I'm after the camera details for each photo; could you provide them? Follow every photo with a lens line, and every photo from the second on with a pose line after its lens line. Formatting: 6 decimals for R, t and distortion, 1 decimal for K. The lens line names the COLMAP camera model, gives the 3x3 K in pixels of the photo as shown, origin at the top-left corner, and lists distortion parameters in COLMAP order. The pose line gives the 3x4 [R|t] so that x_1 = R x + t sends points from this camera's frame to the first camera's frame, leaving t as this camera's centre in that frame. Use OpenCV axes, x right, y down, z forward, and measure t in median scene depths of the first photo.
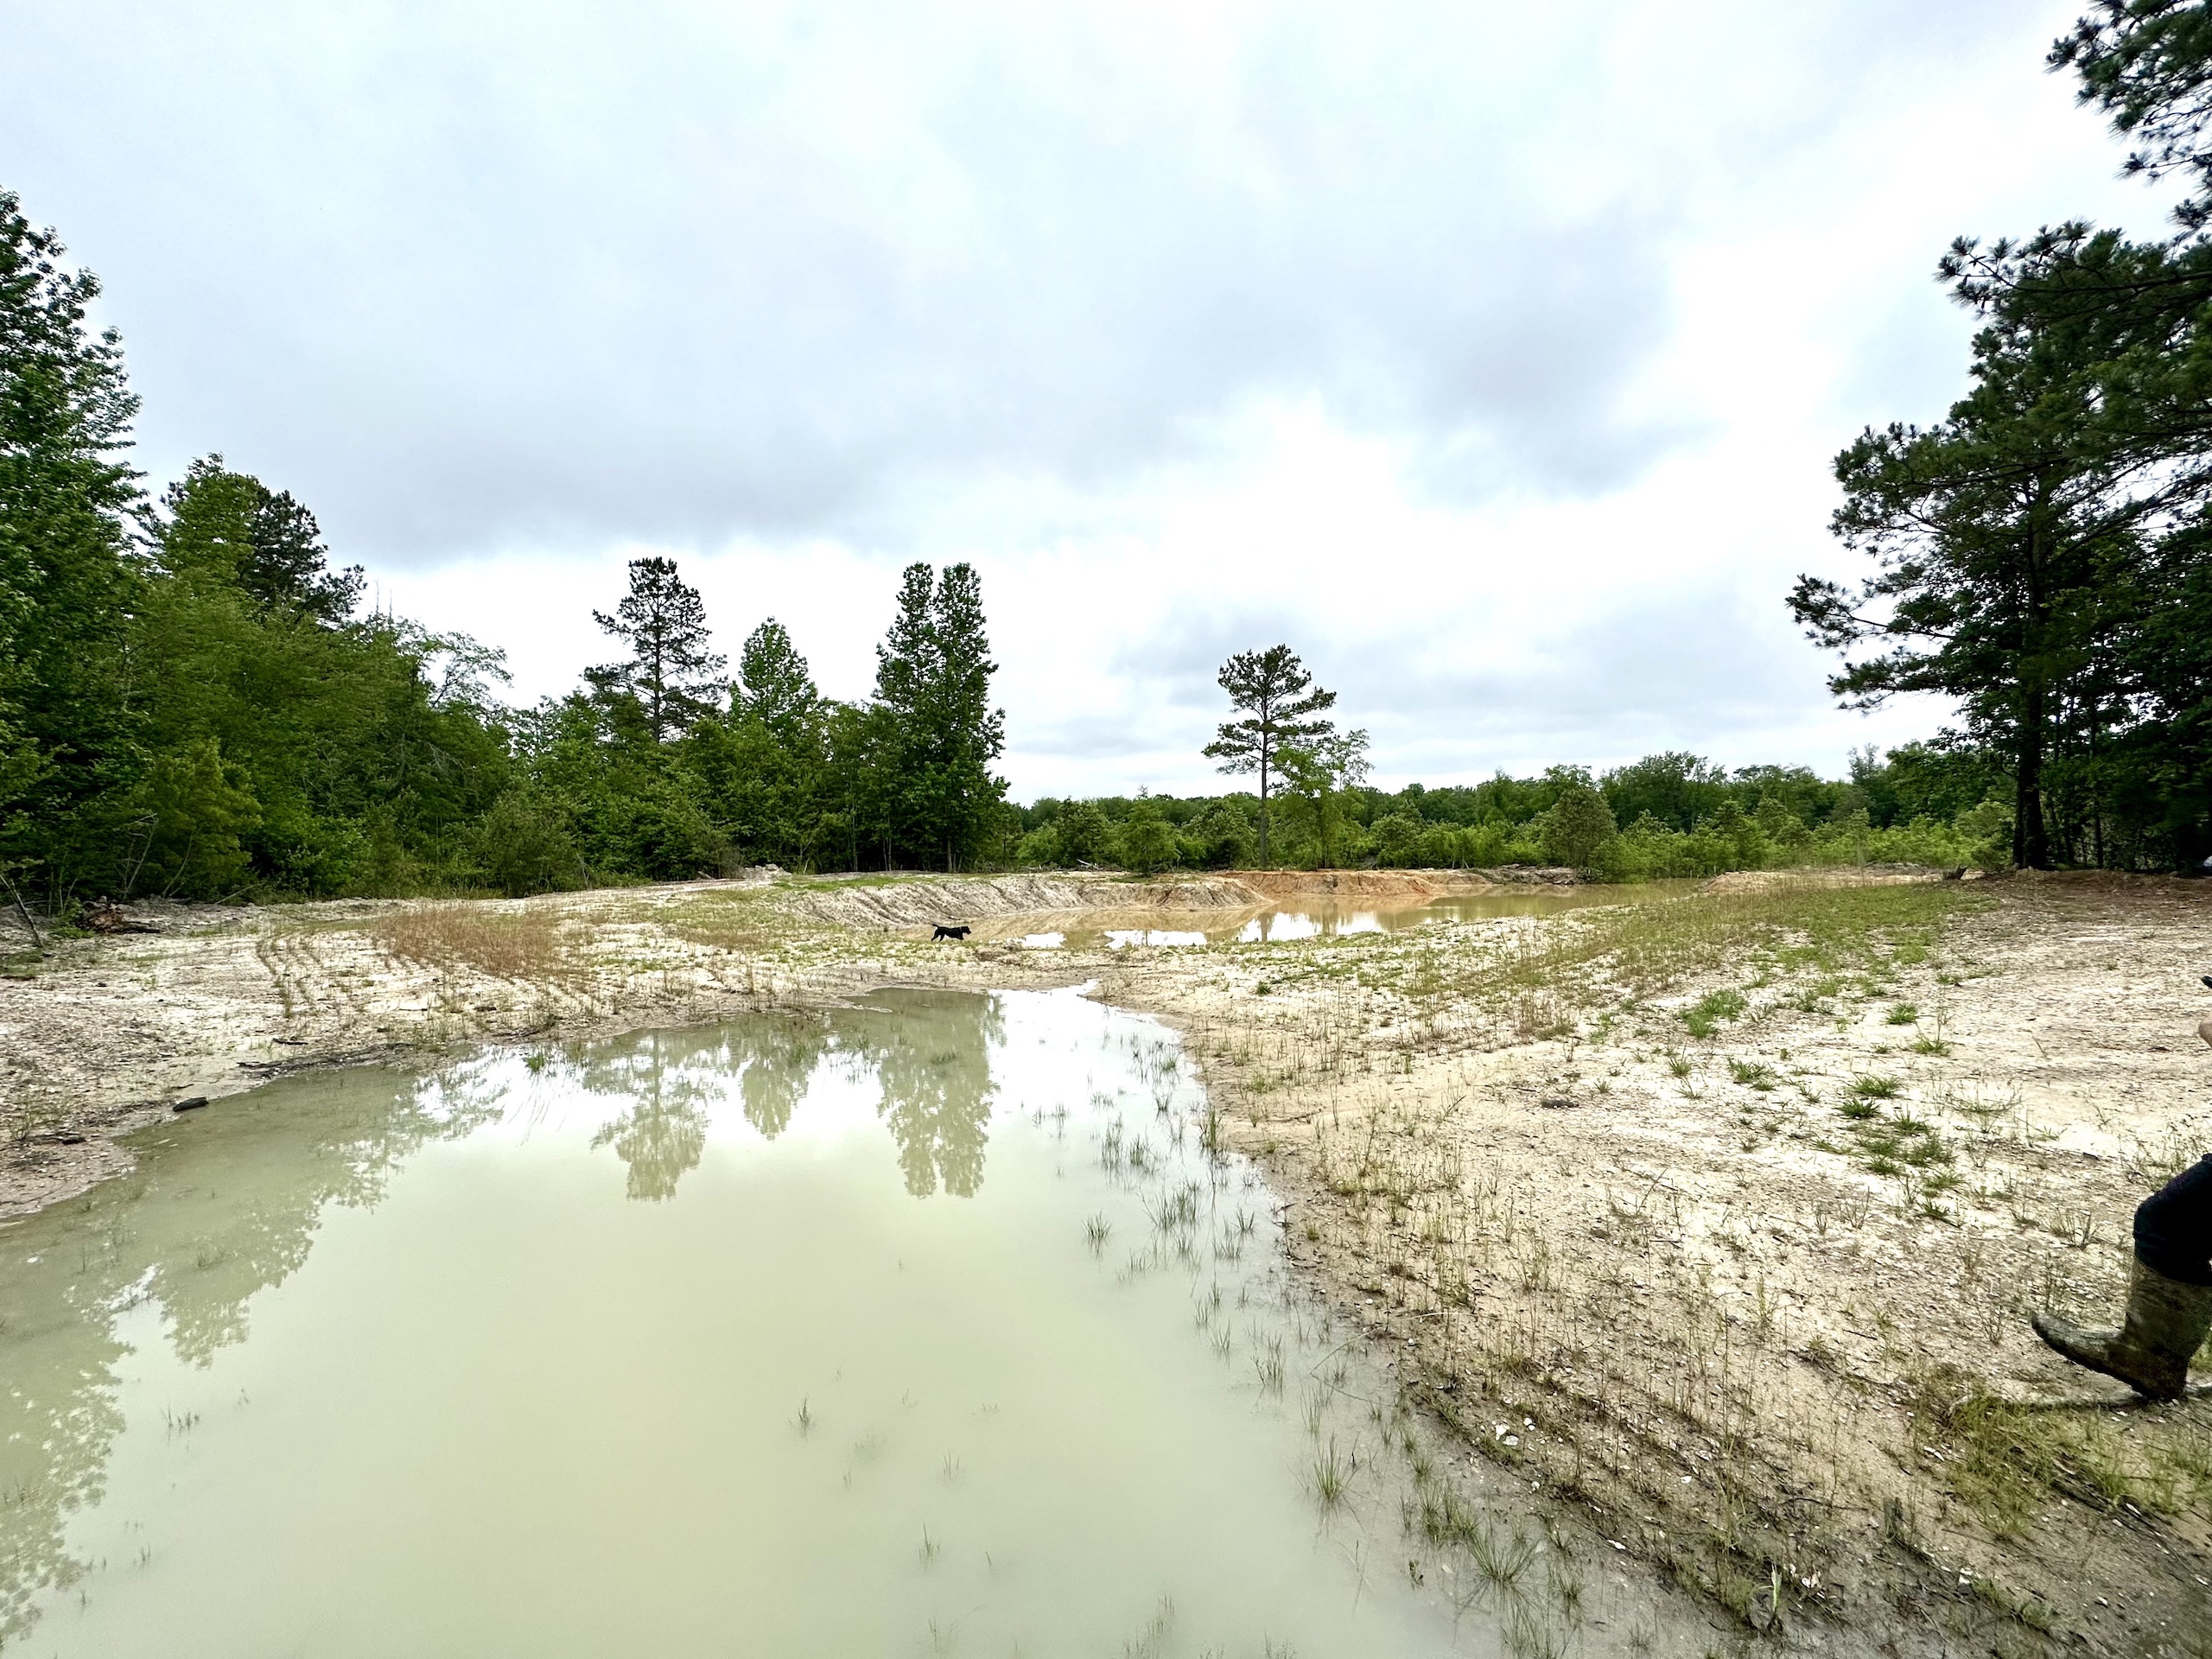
lens RADIAL K [[875.2, 0, 1102.2], [0, 875.2, 839.5], [0, 0, 1]] dist [-0.001867, -0.000241]
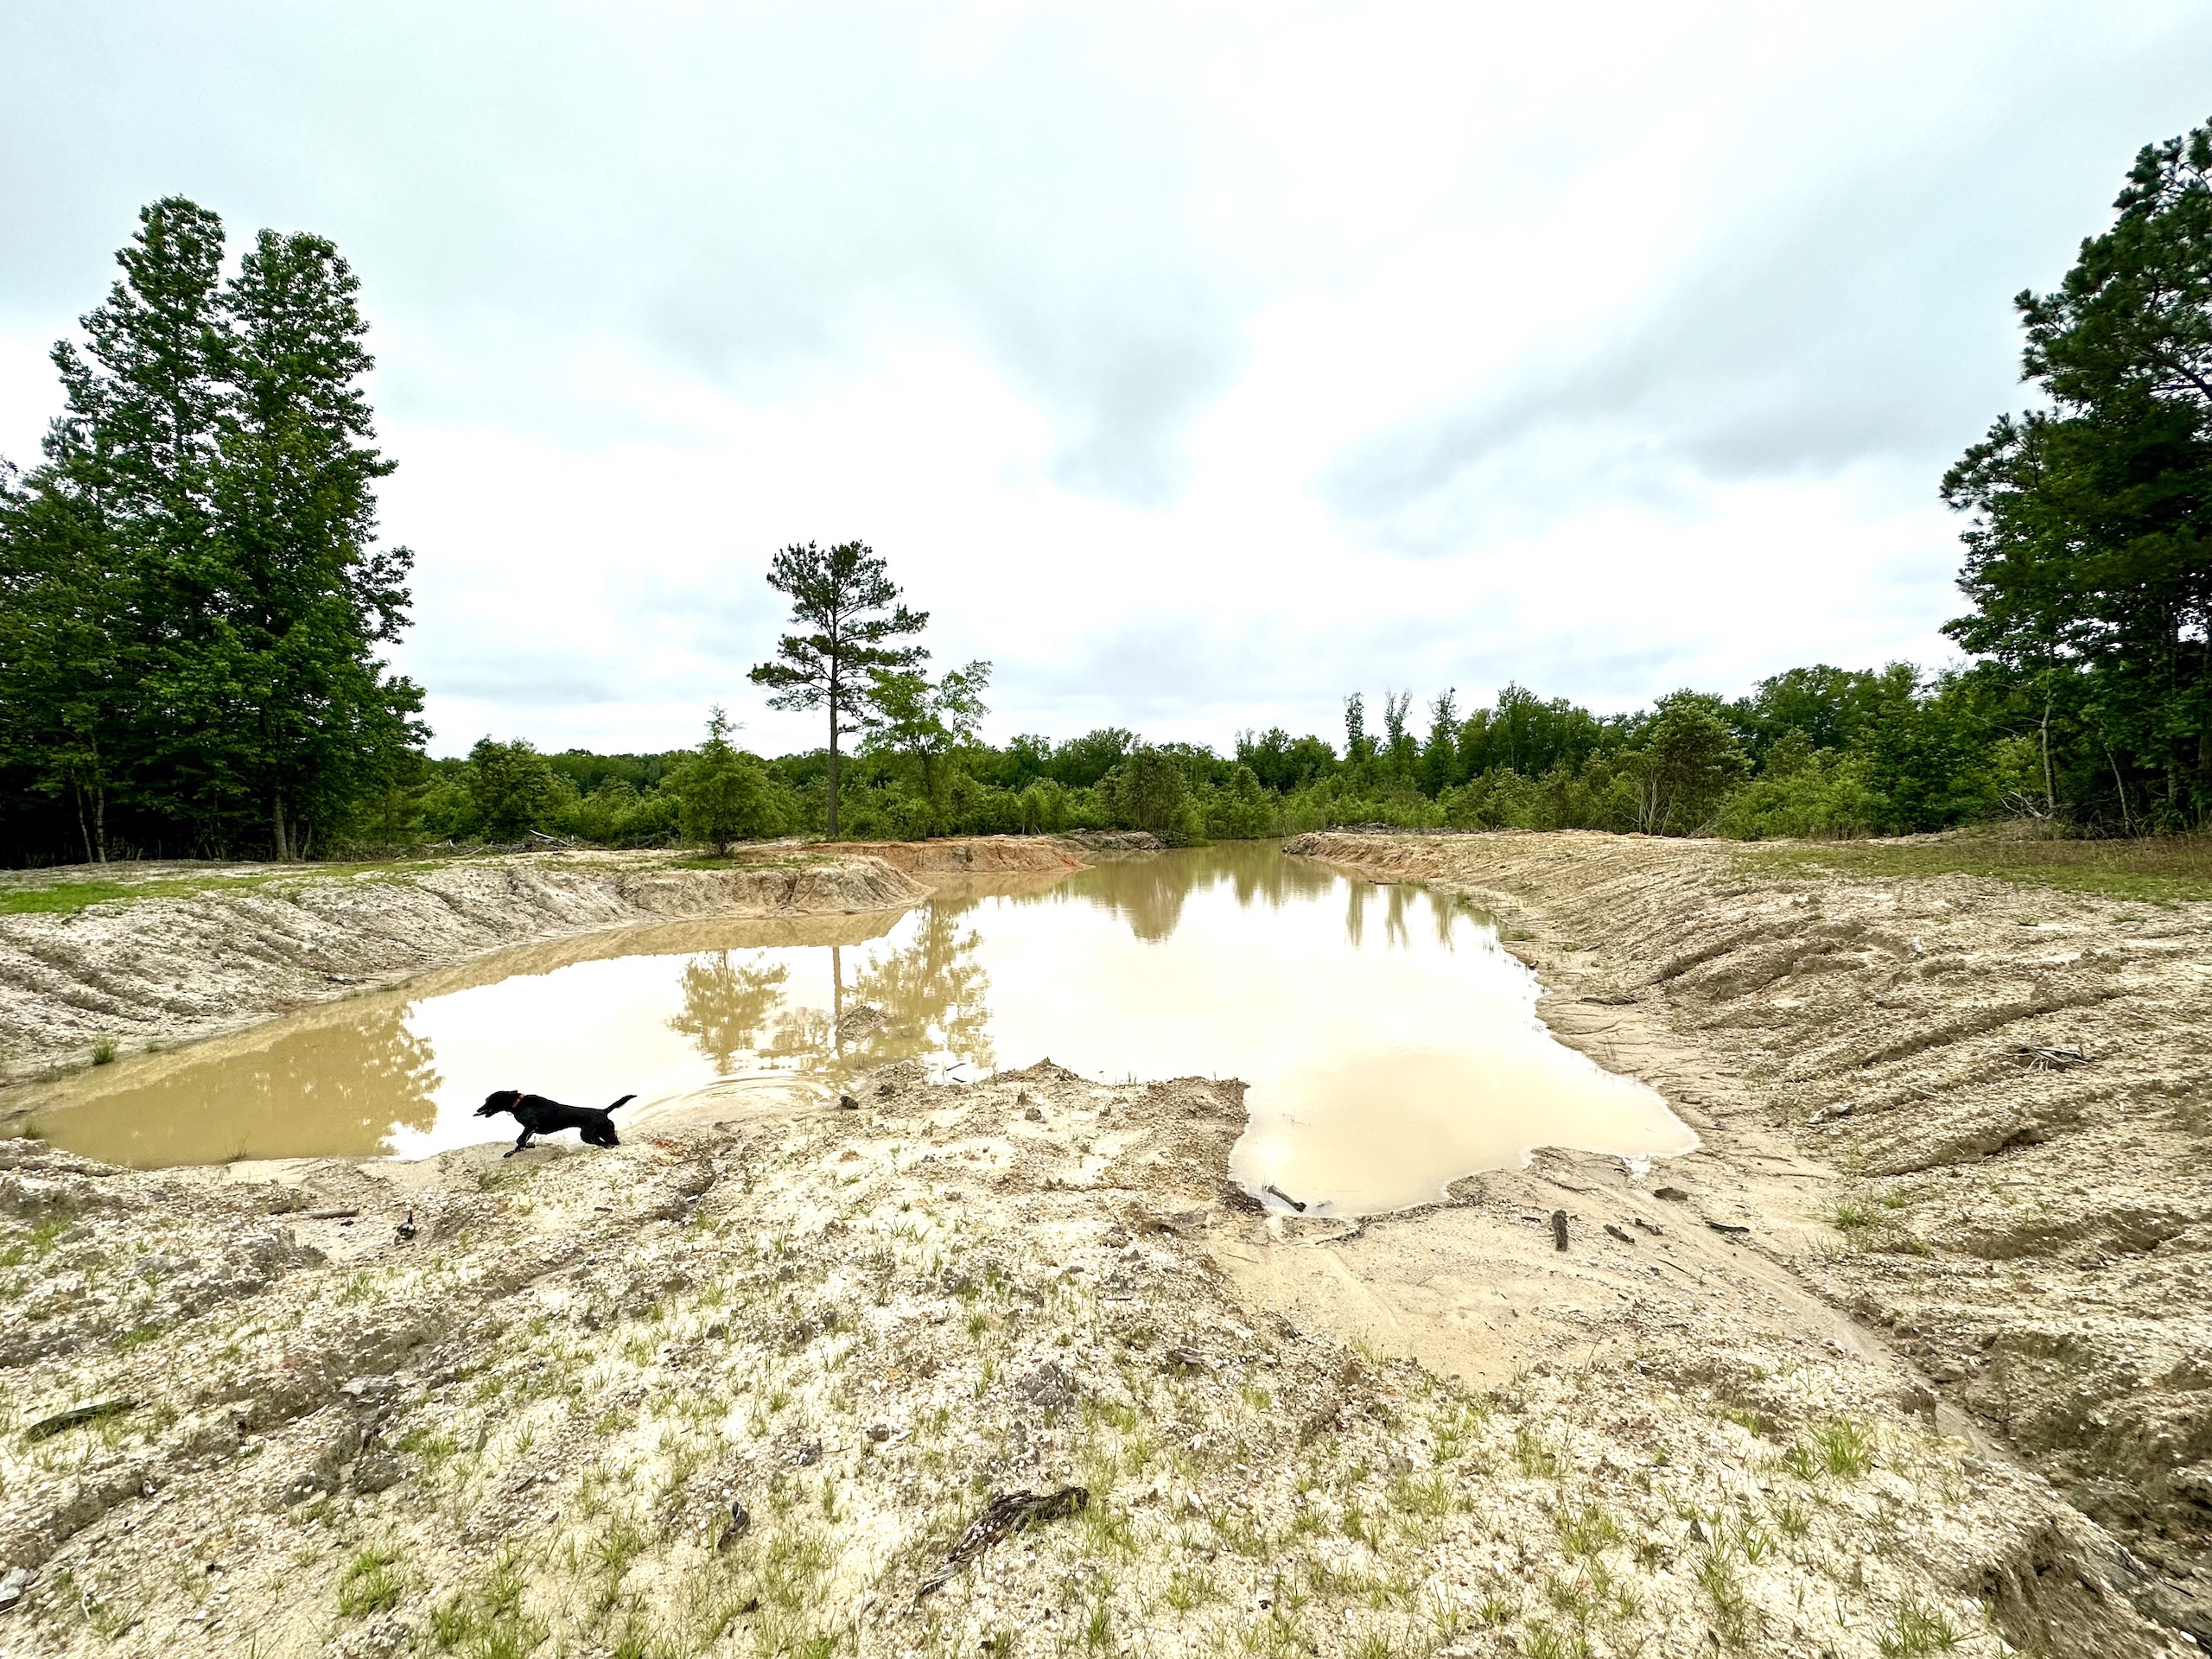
lens RADIAL K [[875.2, 0, 1095.6], [0, 875.2, 815.2], [0, 0, 1]] dist [-0.001867, -0.000241]
pose [[0.812245, -0.004057, 0.583302, -0.085541], [-0.002119, 0.999949, 0.009905, 0.006506], [-0.583312, -0.009281, 0.812195, 0.328262]]
